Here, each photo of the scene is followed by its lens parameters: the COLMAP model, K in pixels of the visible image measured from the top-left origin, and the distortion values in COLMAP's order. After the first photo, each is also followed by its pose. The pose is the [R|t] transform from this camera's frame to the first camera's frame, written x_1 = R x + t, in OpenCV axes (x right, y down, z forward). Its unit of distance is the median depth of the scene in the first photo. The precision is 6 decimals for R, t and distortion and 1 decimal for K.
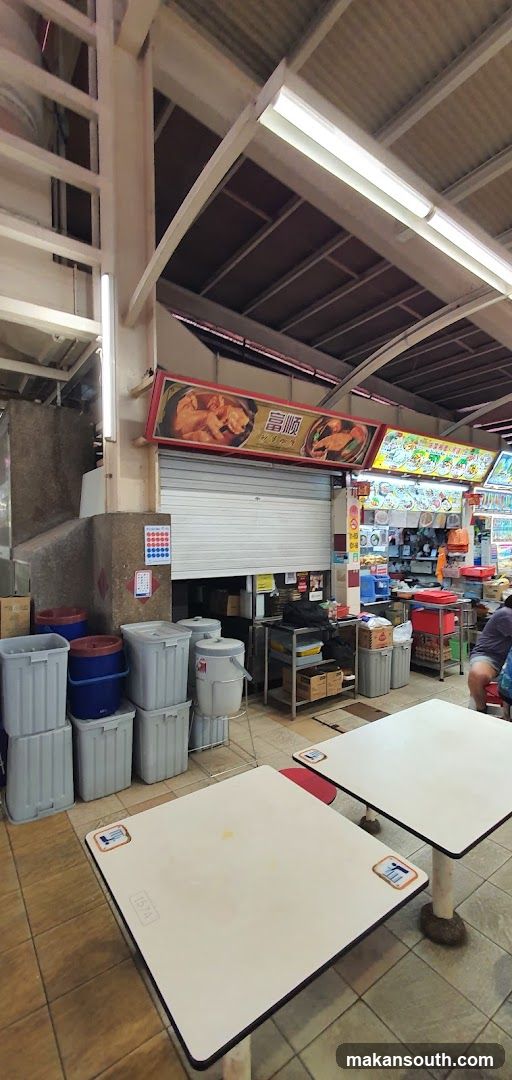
lens RADIAL K [[434.5, 0, 254.5], [0, 434.5, 548.3], [0, 0, 1]] dist [0.060621, 0.000011]
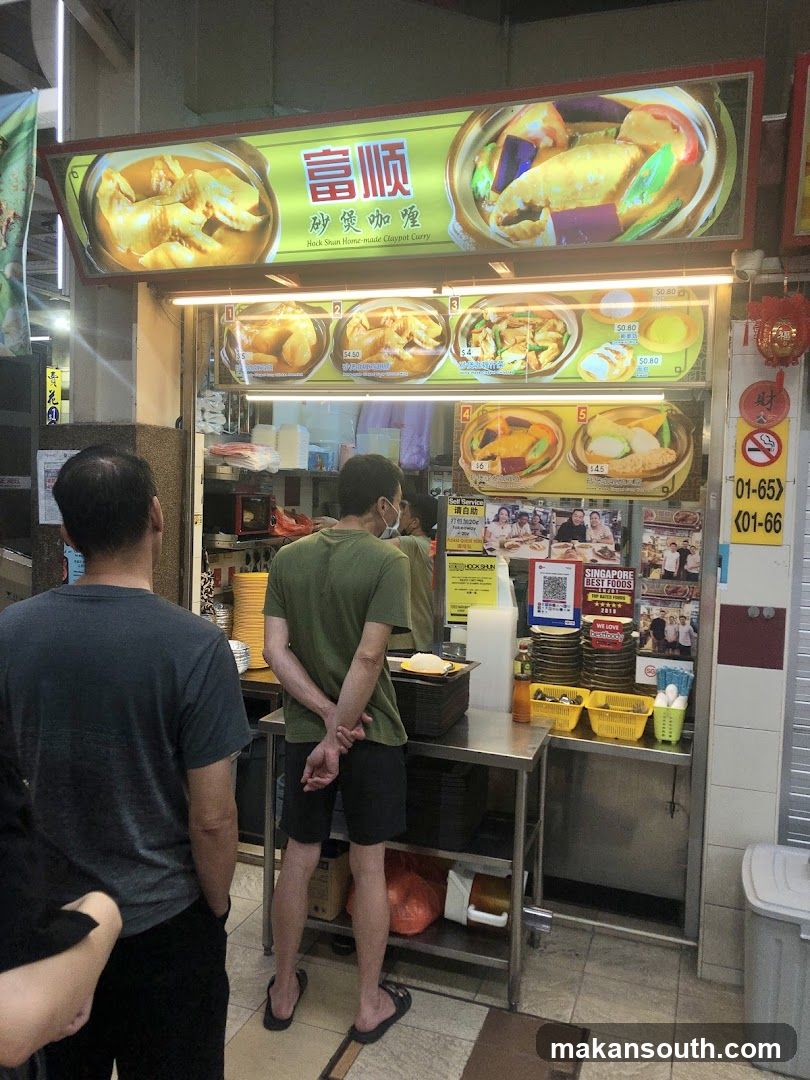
lens RADIAL K [[898.1, 0, 394.6], [0, 898.1, 540.7], [0, 0, 1]] dist [0.062576, -0.131951]
pose [[0.553912, 0.078570, -0.828860, 0.813976], [-0.054408, 0.996825, 0.058132, -0.022474], [0.830795, 0.012897, 0.556428, 0.658254]]
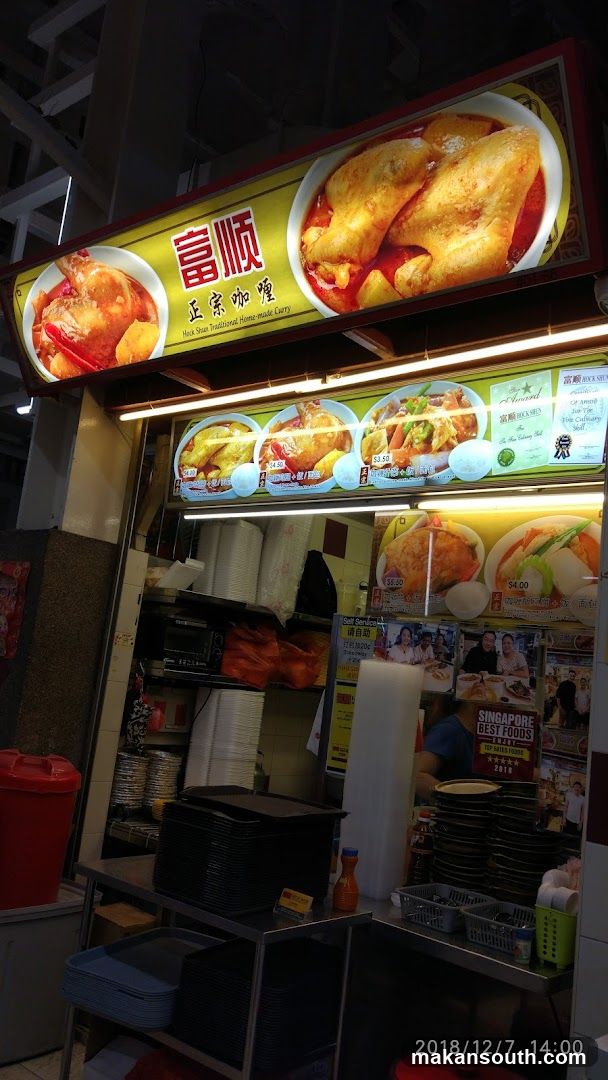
lens RADIAL K [[890.2, 0, 309.5], [0, 890.2, 557.2], [0, 0, 1]] dist [0.155401, -0.350935]
pose [[0.218085, -0.107956, -0.969940, 0.835847], [-0.146122, 0.979048, -0.141825, 0.054184], [0.964929, 0.172659, 0.197741, 1.058853]]
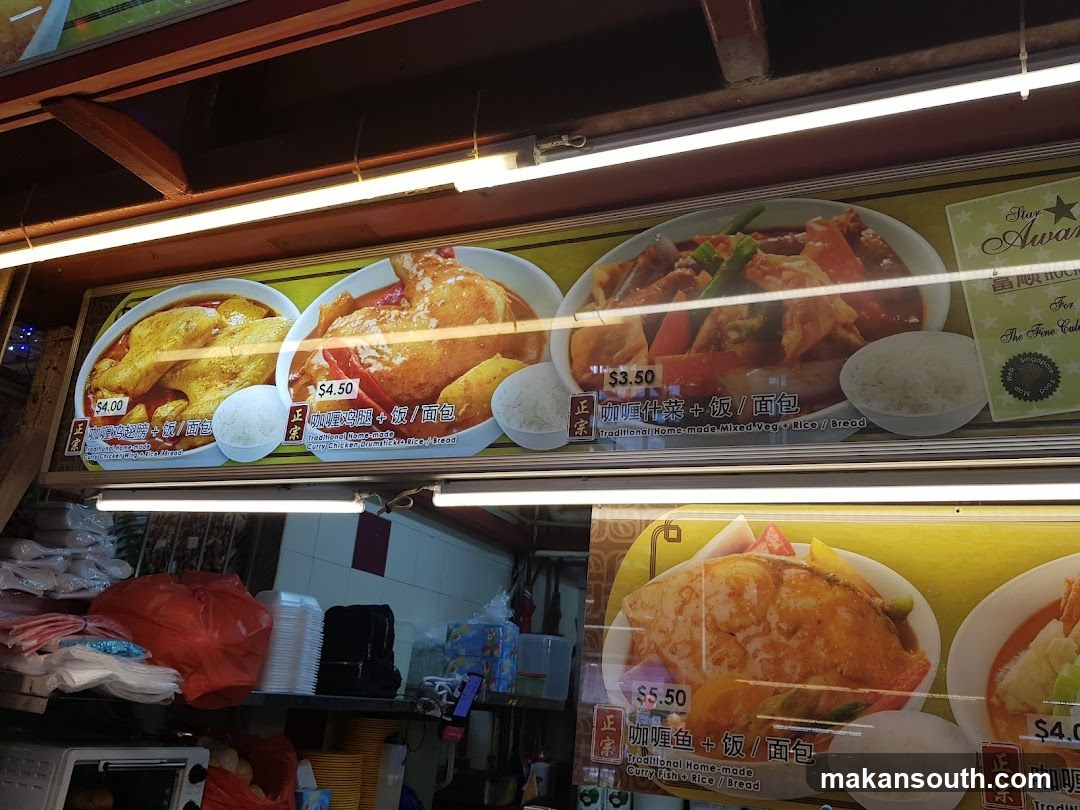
lens RADIAL K [[816.0, 0, 545.7], [0, 816.0, 404.6], [0, 0, 1]] dist [0.058824, -0.092898]
pose [[0.521292, -0.246236, -0.817082, 0.255983], [-0.106110, 0.931334, -0.348364, -0.048471], [0.846756, 0.268300, 0.459369, 1.108893]]
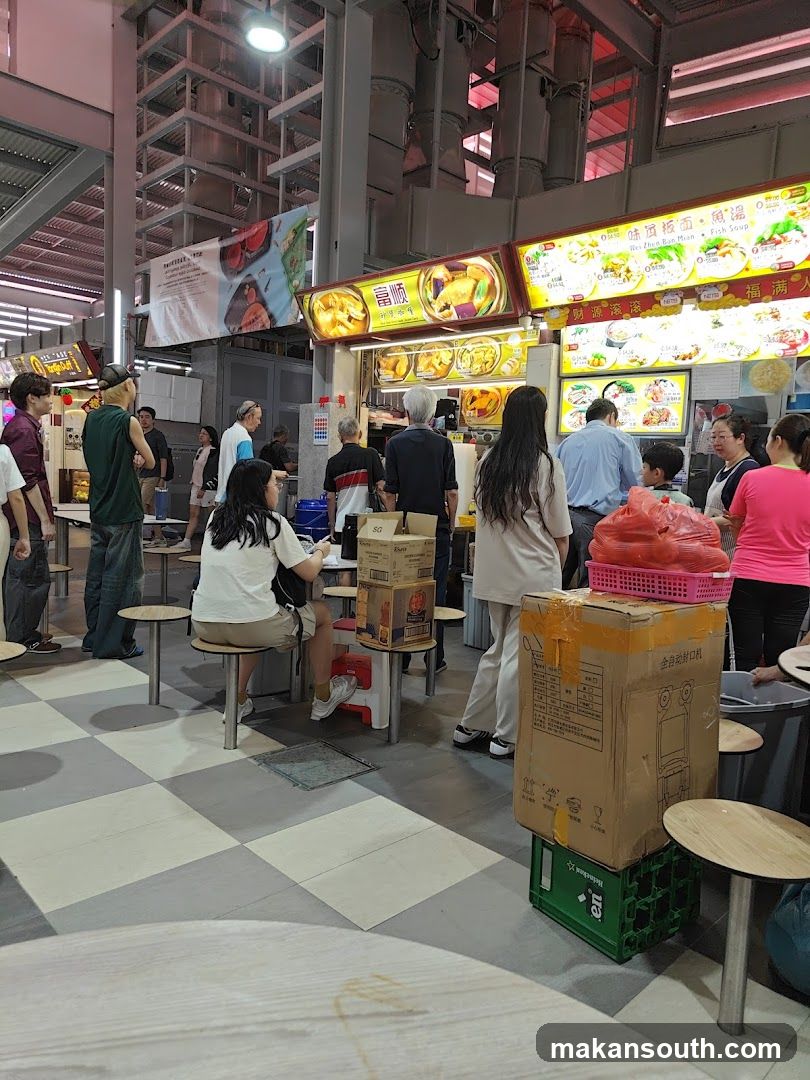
lens RADIAL K [[762.9, 0, 409.8], [0, 762.9, 538.2], [0, 0, 1]] dist [0.116194, -0.196374]
pose [[0.146529, 0.097876, -0.984352, 1.891257], [-0.071209, 0.993555, 0.088191, 0.087376], [0.986640, 0.057172, 0.152554, 0.894451]]
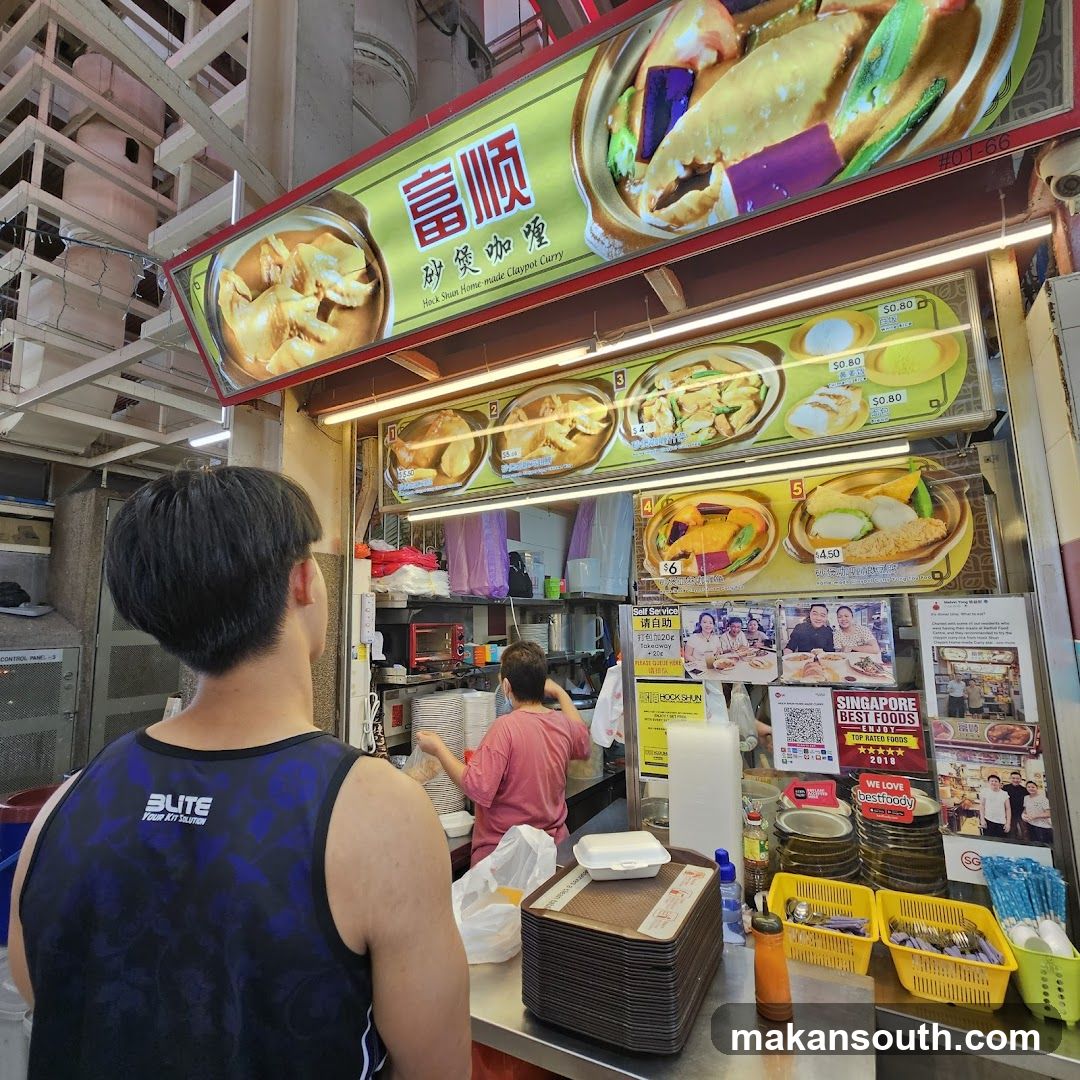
lens RADIAL K [[597.8, 0, 532.1], [0, 597.8, 541.6], [0, 0, 1]] dist [0.000091, -0.002499]
pose [[0.406612, -0.130511, -0.904231, 0.454127], [0.000948, 0.989804, -0.142435, 0.002177], [0.913600, 0.057058, 0.402590, 0.975172]]
